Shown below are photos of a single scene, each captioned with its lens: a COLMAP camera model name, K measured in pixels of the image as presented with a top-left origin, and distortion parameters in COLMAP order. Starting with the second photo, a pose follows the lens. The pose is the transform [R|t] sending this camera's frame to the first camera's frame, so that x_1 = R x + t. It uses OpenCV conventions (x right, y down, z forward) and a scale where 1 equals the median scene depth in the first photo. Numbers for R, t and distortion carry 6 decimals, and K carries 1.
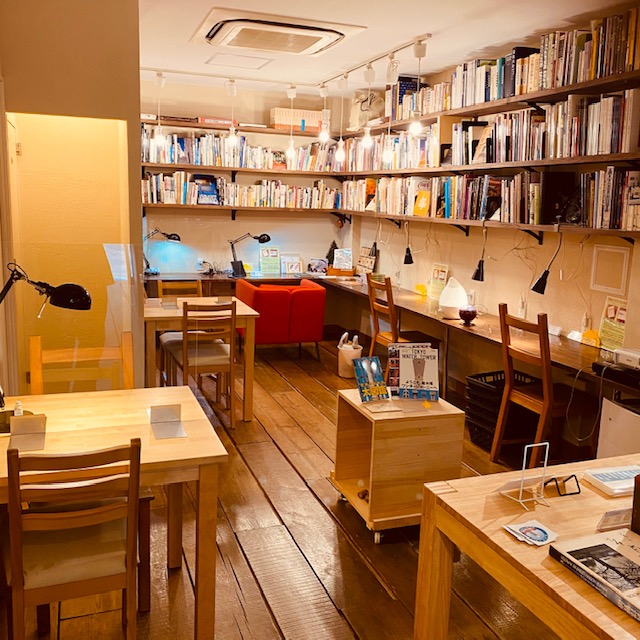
lens RADIAL K [[662.3, 0, 320.0], [0, 662.3, 320.0], [0, 0, 1]] dist [0.008183, 0.019545]
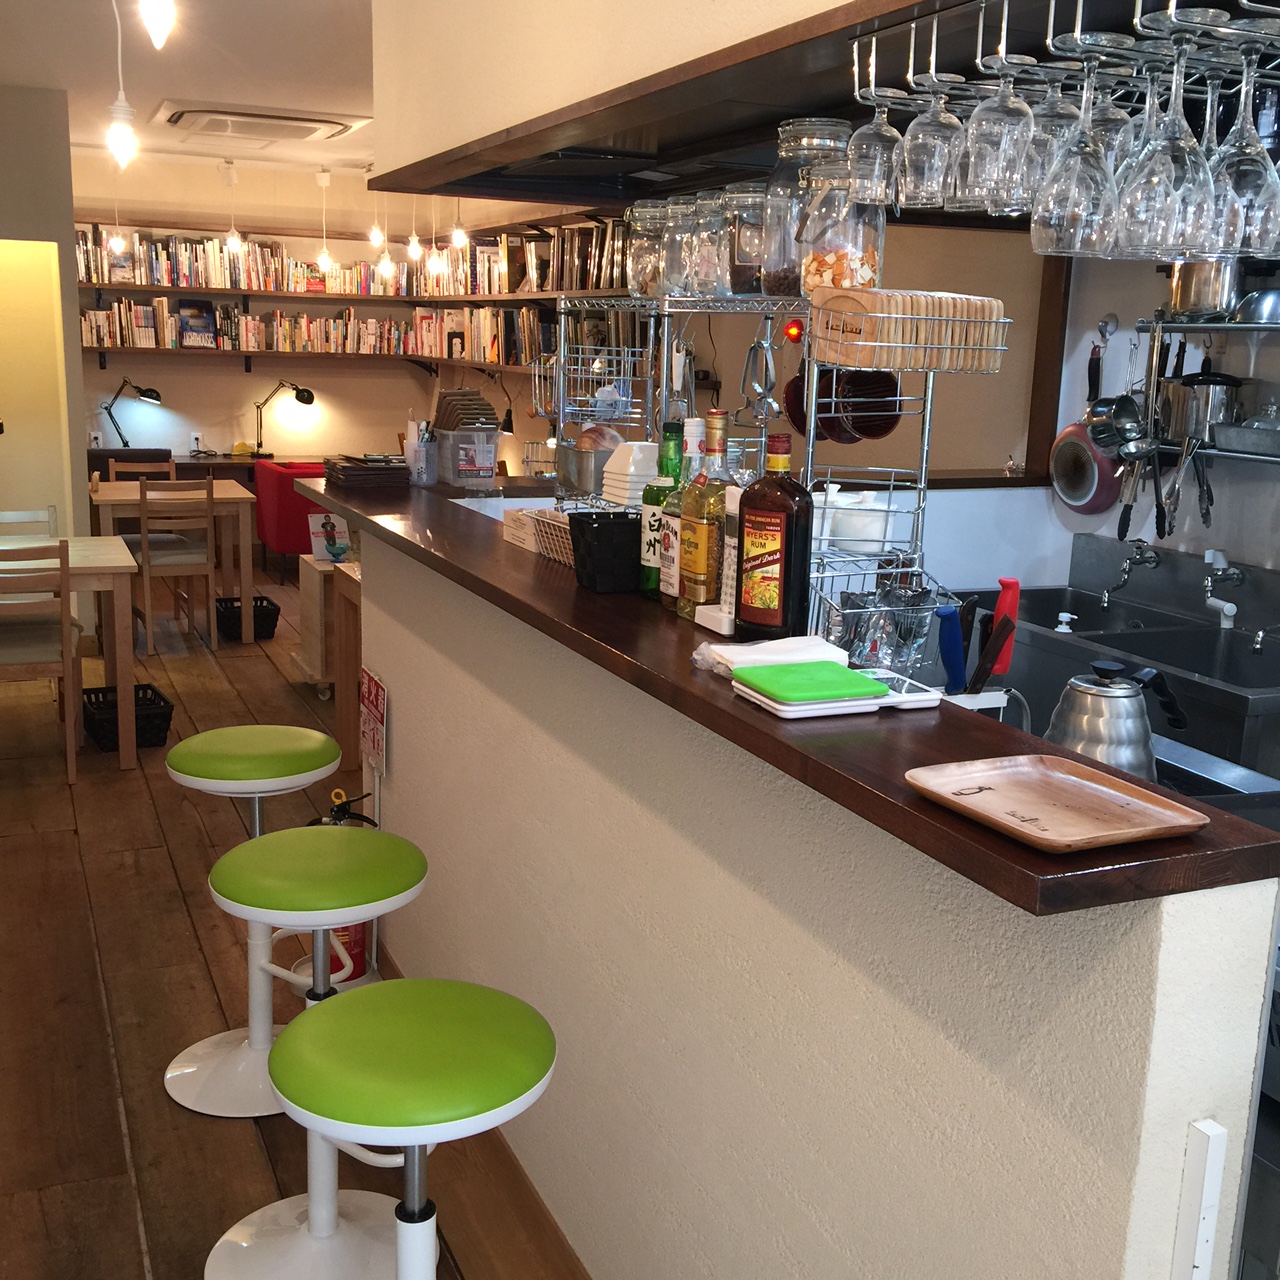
lens RADIAL K [[1435.0, 0, 640.0], [0, 1435.0, 640.0], [0, 0, 1]] dist [-0.002279, -0.018062]
pose [[0.997714, -0.019166, 0.064798, 0.186846], [0.017388, 0.999460, 0.027892, 0.092213], [-0.065297, -0.026702, 0.997509, -0.505334]]
